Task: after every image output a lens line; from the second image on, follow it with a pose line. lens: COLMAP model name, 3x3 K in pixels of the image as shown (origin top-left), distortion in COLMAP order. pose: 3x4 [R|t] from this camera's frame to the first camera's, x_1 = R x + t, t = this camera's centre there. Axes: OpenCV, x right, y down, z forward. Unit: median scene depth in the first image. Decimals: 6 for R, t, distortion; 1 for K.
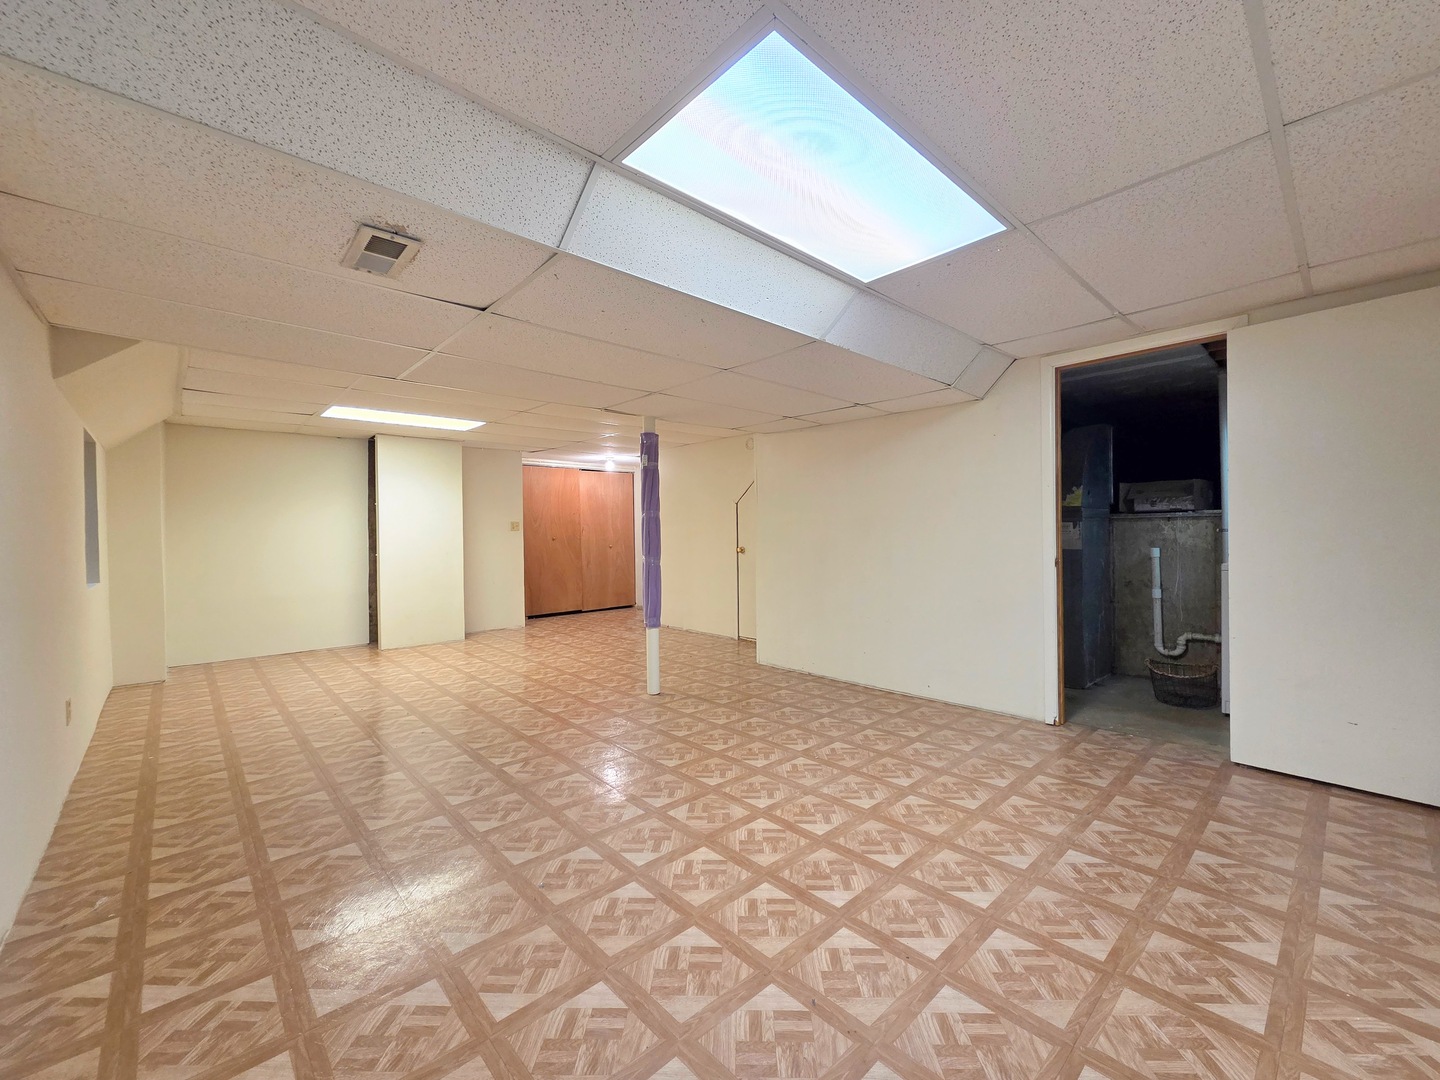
lens RADIAL K [[588.3, 0, 722.4], [0, 588.3, 538.2], [0, 0, 1]] dist [0.004412, -0.000981]
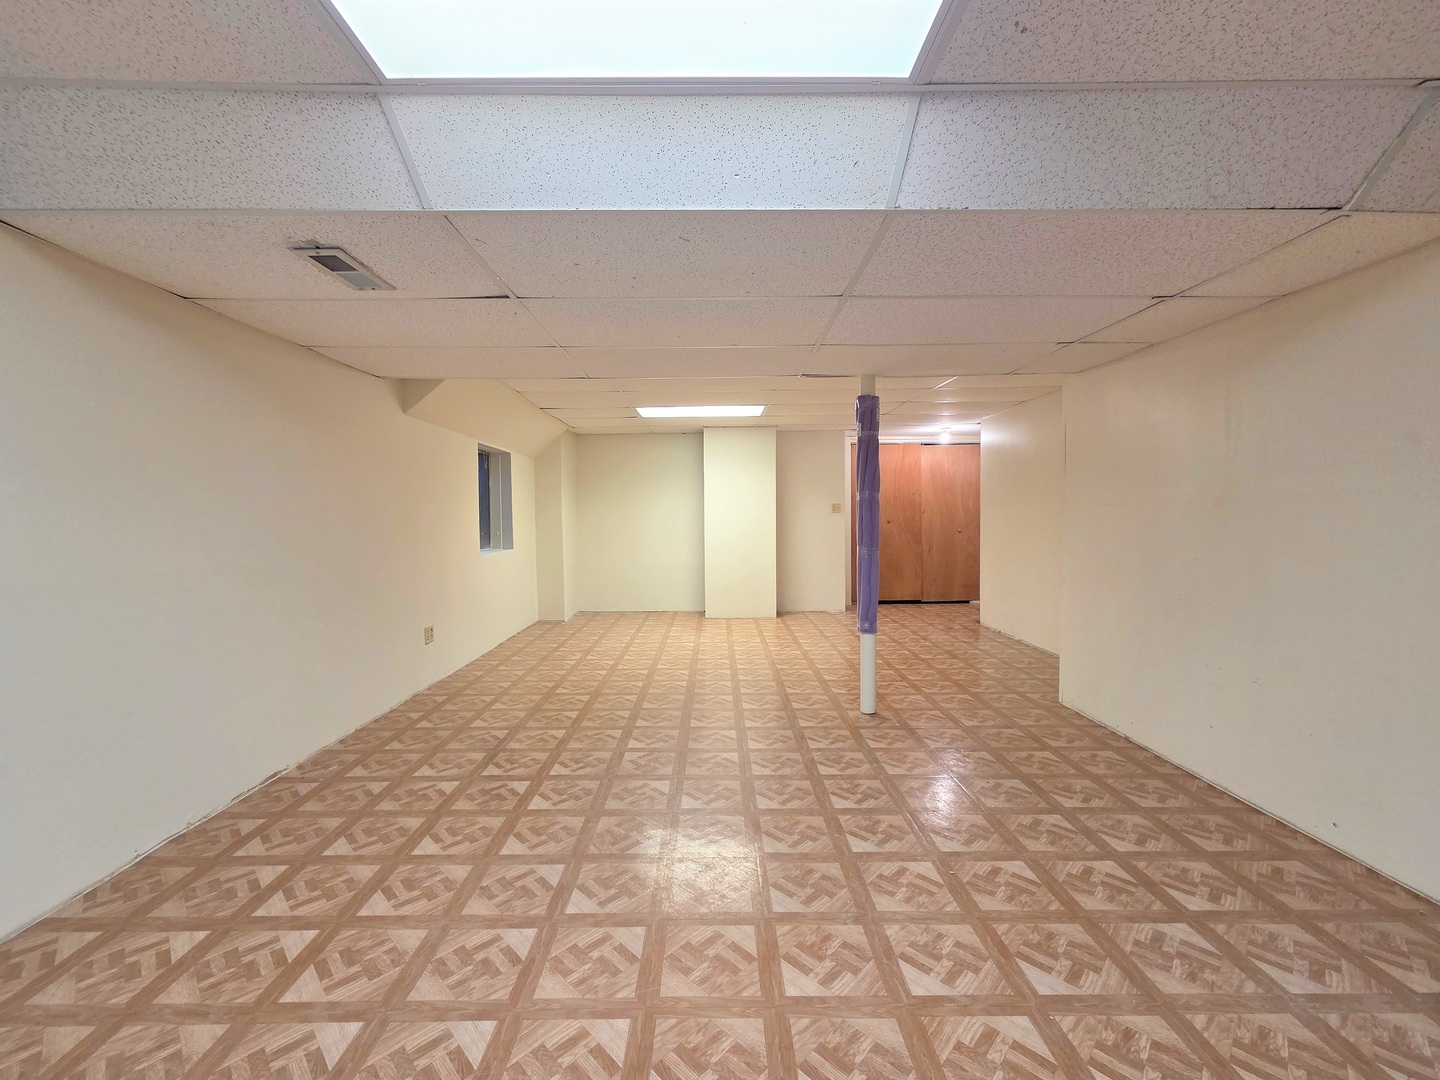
lens RADIAL K [[588.3, 0, 719.6], [0, 588.3, 531.9], [0, 0, 1]] dist [0.004412, -0.000981]
pose [[0.736719, 0.023286, -0.675798, 0.287626], [-0.008451, 0.999646, 0.025232, -0.007821], [0.676146, -0.012878, 0.736655, 0.262348]]
